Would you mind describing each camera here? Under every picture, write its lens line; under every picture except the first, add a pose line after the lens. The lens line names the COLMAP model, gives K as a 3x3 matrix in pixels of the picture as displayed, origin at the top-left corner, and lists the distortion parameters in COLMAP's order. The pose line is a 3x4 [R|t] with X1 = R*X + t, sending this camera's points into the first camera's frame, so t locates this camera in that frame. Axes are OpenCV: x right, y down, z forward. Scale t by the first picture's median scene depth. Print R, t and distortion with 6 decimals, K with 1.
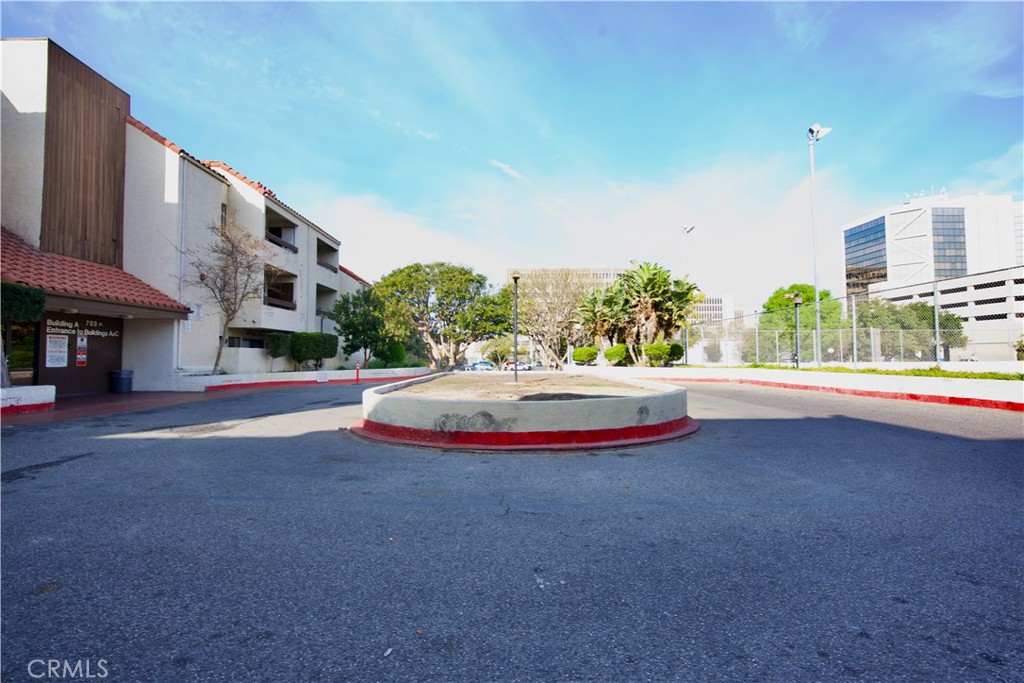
lens RADIAL K [[455.9, 0, 507.8], [0, 455.9, 339.5], [0, 0, 1]] dist [-0.014870, 0.006272]
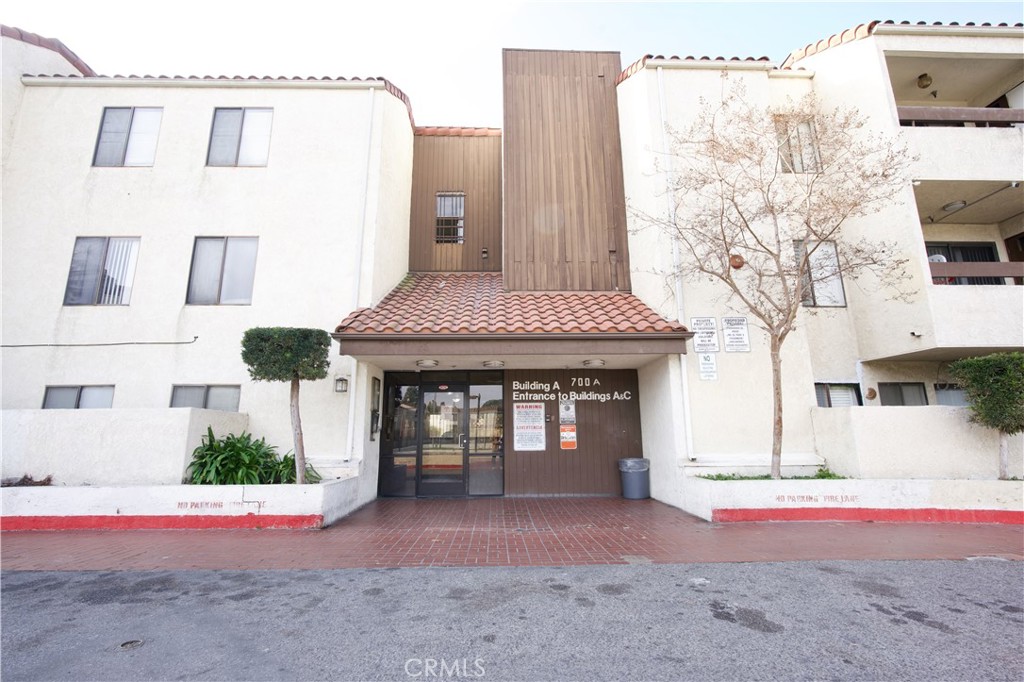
lens RADIAL K [[455.9, 0, 507.8], [0, 455.9, 339.0], [0, 0, 1]] dist [-0.014870, 0.006272]
pose [[0.011766, -0.208531, -0.977945, -0.277589], [0.043699, 0.977186, -0.207843, 0.035394], [0.998975, -0.040290, 0.020610, 0.894343]]
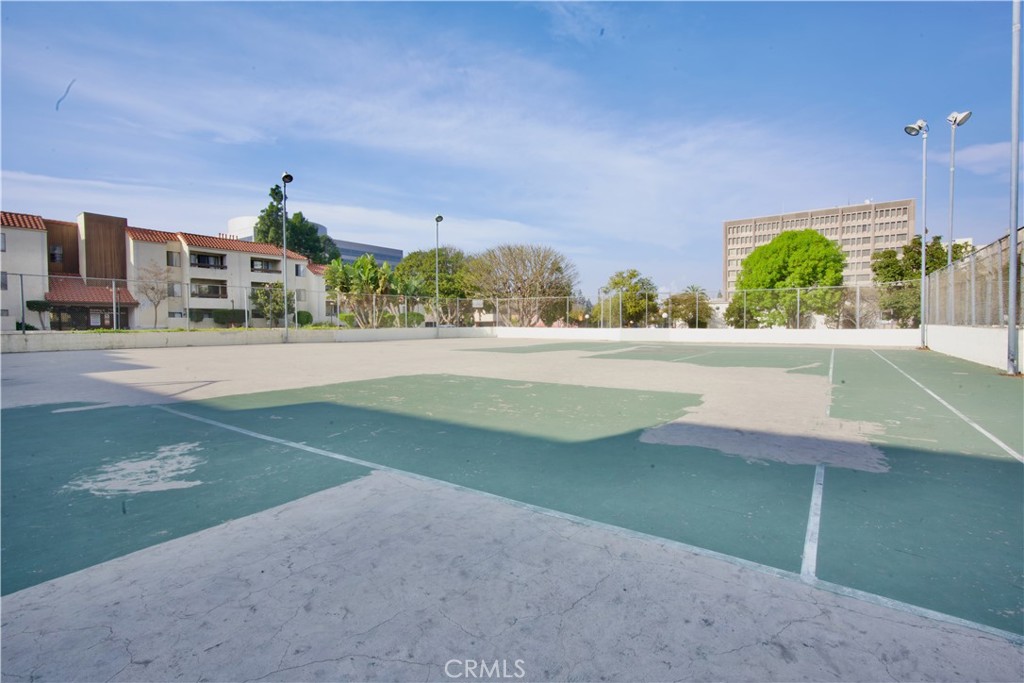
lens RADIAL K [[455.9, 0, 507.8], [0, 455.9, 339.5], [0, 0, 1]] dist [-0.014870, 0.006272]
pose [[0.796539, 0.020033, -0.604256, 2.700014], [0.023649, 0.997654, 0.064250, 0.024812], [0.604125, -0.065468, 0.794196, 0.263500]]
